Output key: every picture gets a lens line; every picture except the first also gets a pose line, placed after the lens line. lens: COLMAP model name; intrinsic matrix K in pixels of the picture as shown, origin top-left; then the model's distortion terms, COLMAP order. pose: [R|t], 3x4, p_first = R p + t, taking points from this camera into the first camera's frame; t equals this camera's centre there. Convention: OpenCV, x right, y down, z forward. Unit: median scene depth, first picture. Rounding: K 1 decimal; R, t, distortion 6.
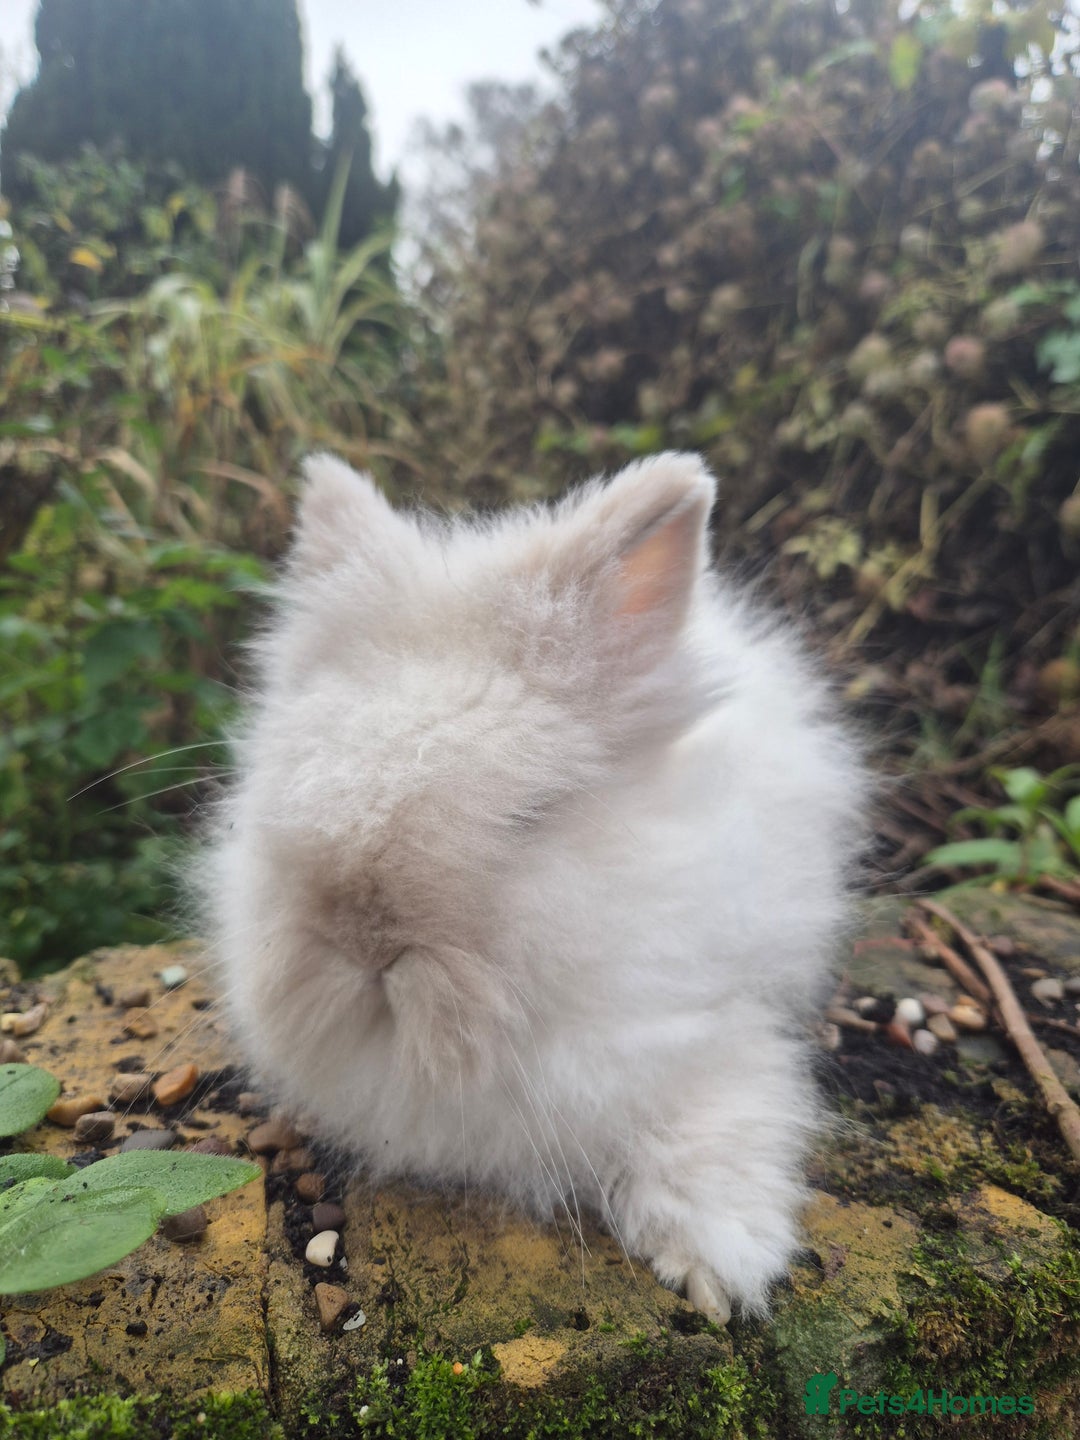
lens RADIAL K [[1018.2, 0, 548.8], [0, 1018.2, 721.6], [0, 0, 1]] dist [0.014440, -0.032070]
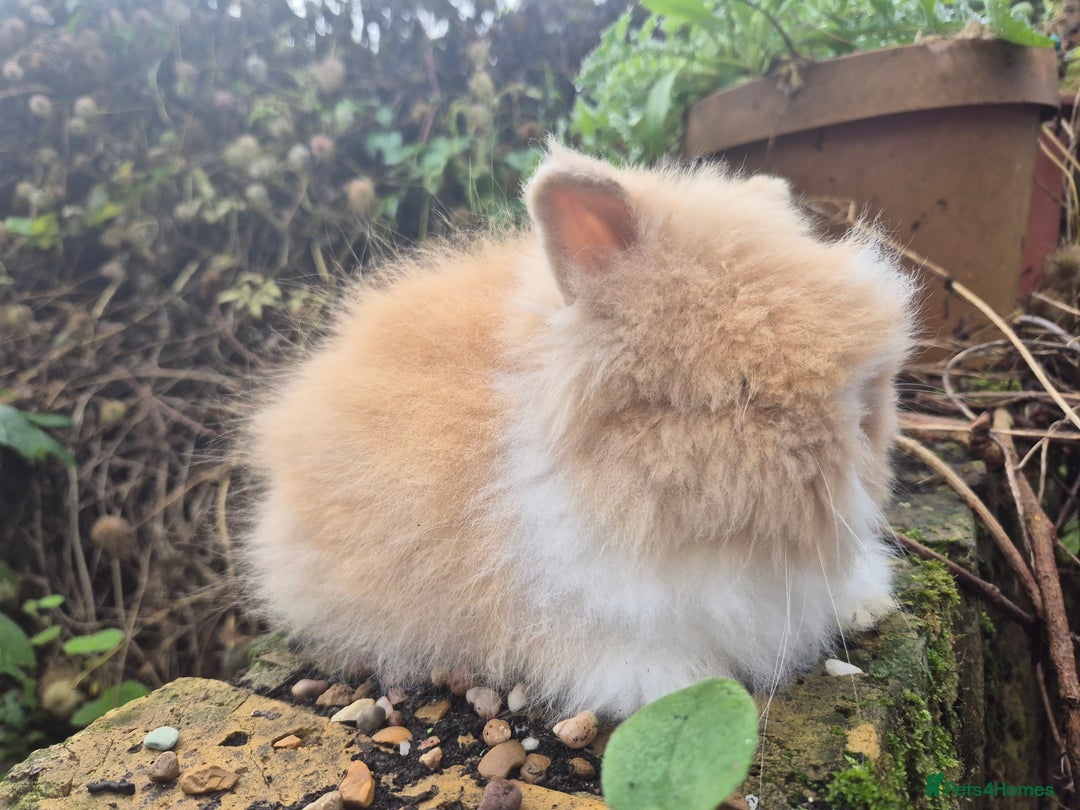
lens RADIAL K [[763.6, 0, 531.5], [0, 763.6, 395.5], [0, 0, 1]] dist [0.014440, -0.032070]
pose [[0.726745, -0.207299, 0.654881, -0.132577], [0.243434, 0.969225, 0.036655, 0.002587], [-0.642325, 0.132781, 0.754843, 0.062770]]
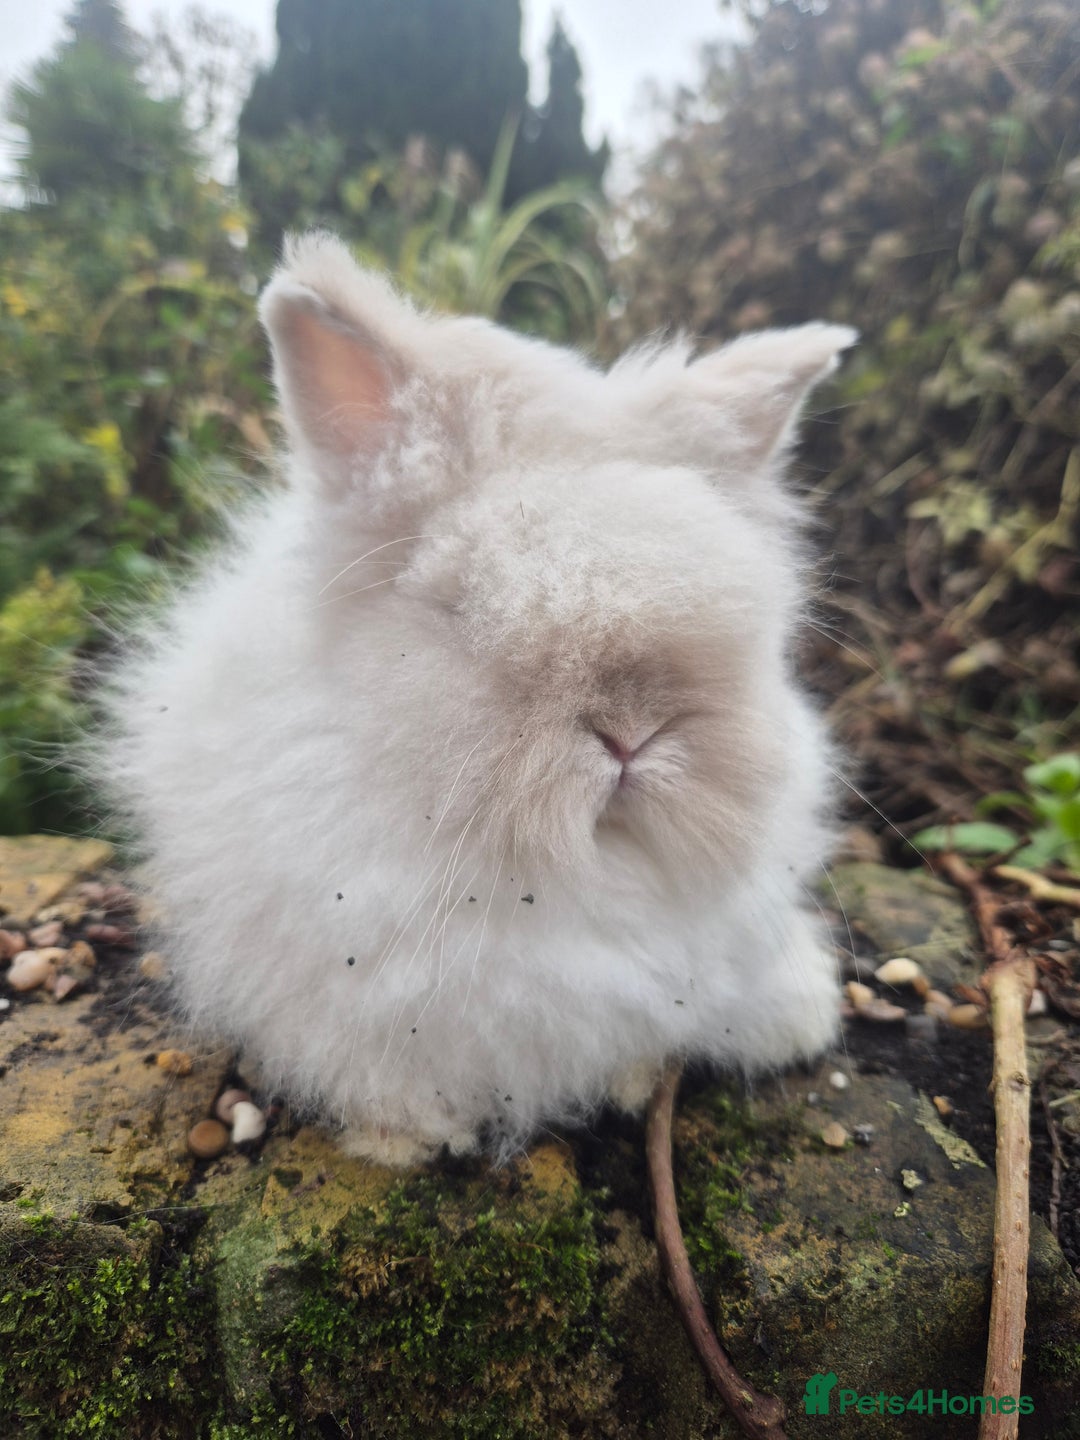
lens RADIAL K [[1018.2, 0, 540.7], [0, 1018.2, 710.3], [0, 0, 1]] dist [0.014440, -0.032070]
pose [[0.976760, 0.060956, -0.205485, 0.108206], [-0.057143, 0.998067, 0.024444, 0.007360], [0.206577, -0.012134, 0.978355, 0.017528]]
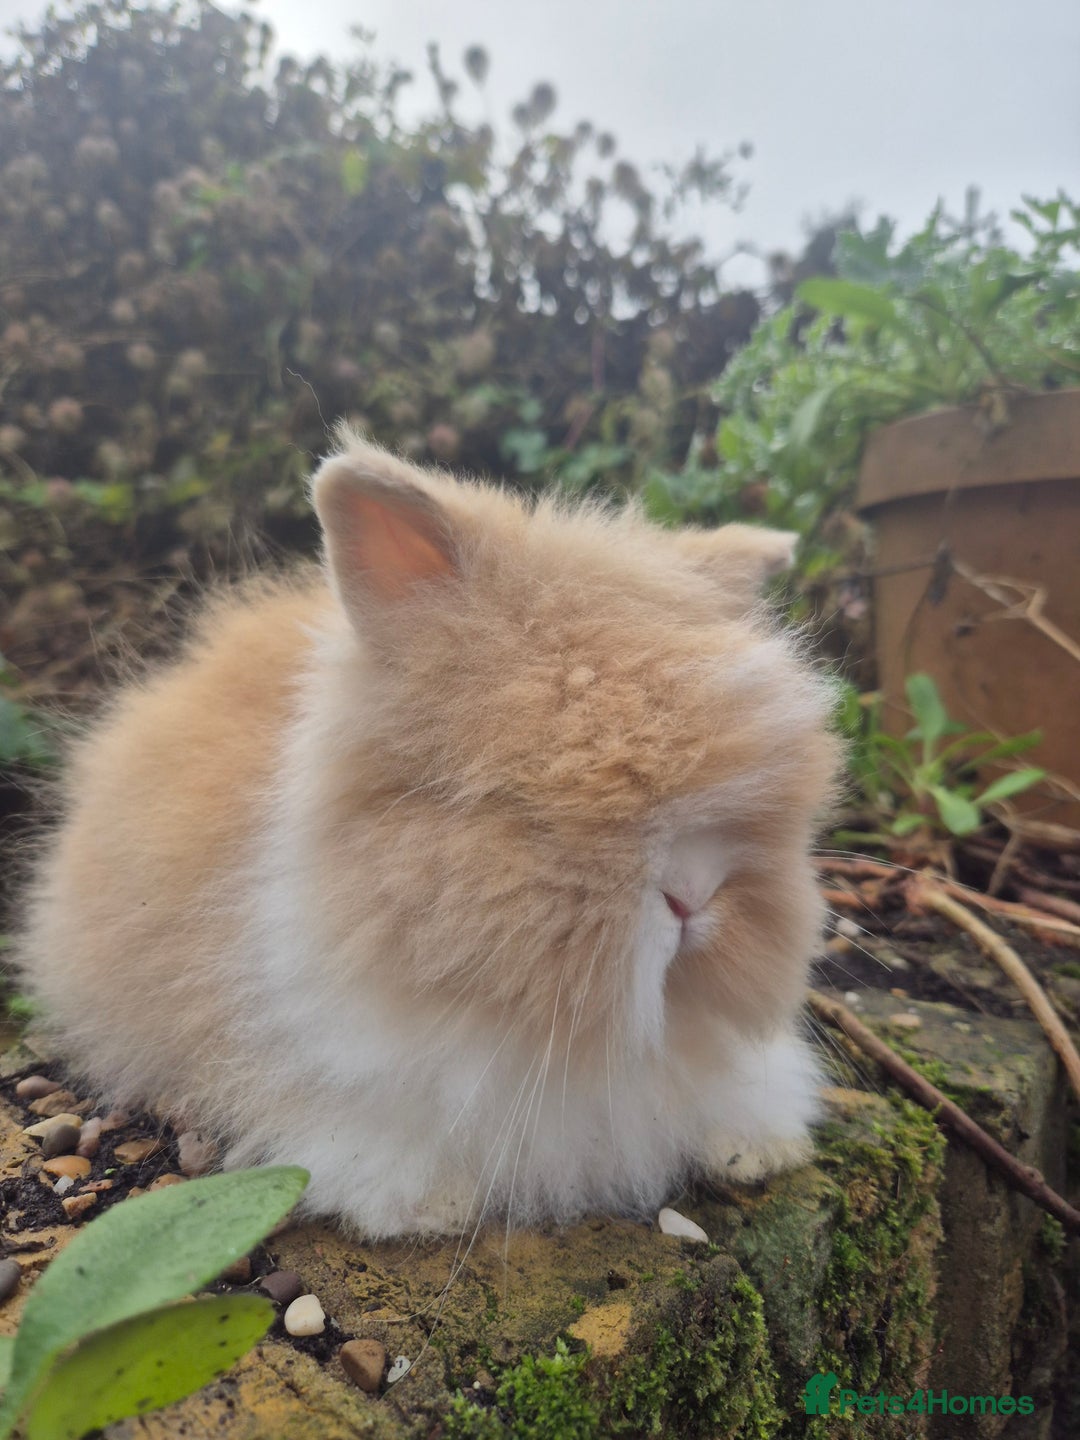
lens RADIAL K [[1018.2, 0, 551.7], [0, 1018.2, 725.4], [0, 0, 1]] dist [0.014440, -0.032070]
pose [[0.851499, -0.039489, 0.522867, -0.076701], [0.078595, 0.995507, -0.052810, 0.015100], [-0.518432, 0.086062, 0.850777, 0.022551]]
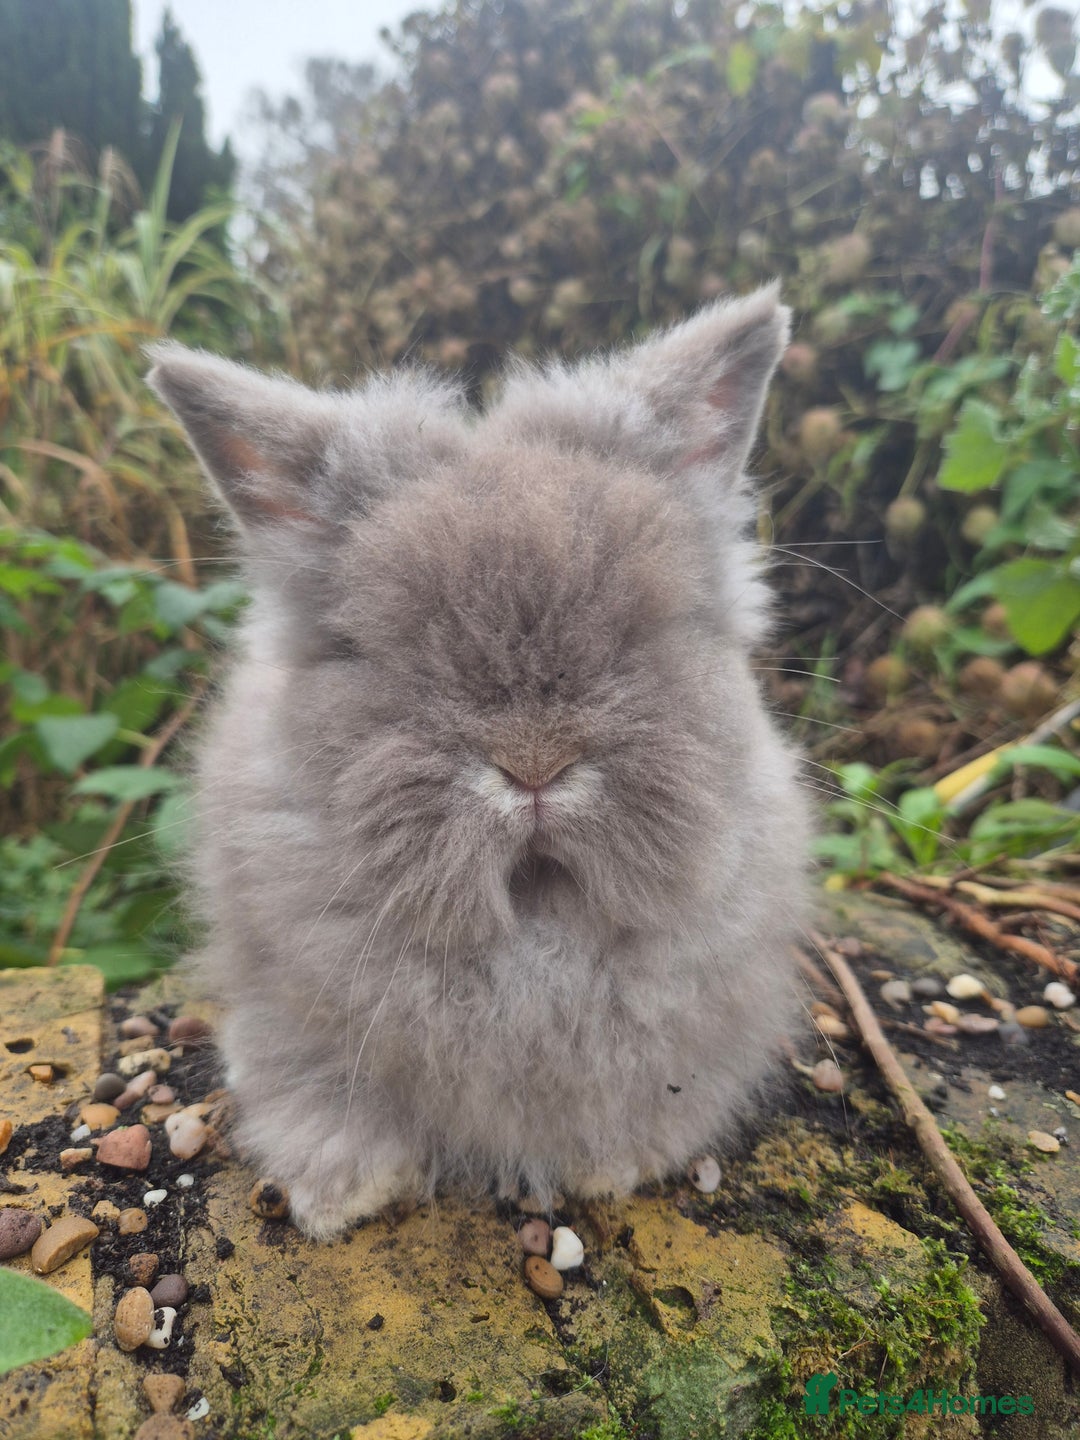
lens RADIAL K [[1018.2, 0, 526.8], [0, 1018.2, 714.6], [0, 0, 1]] dist [0.014440, -0.032070]
pose [[0.991102, -0.002371, 0.133080, -0.002745], [0.001779, 0.999988, 0.004569, -0.004953], [-0.133090, -0.004291, 0.991095, 0.010618]]
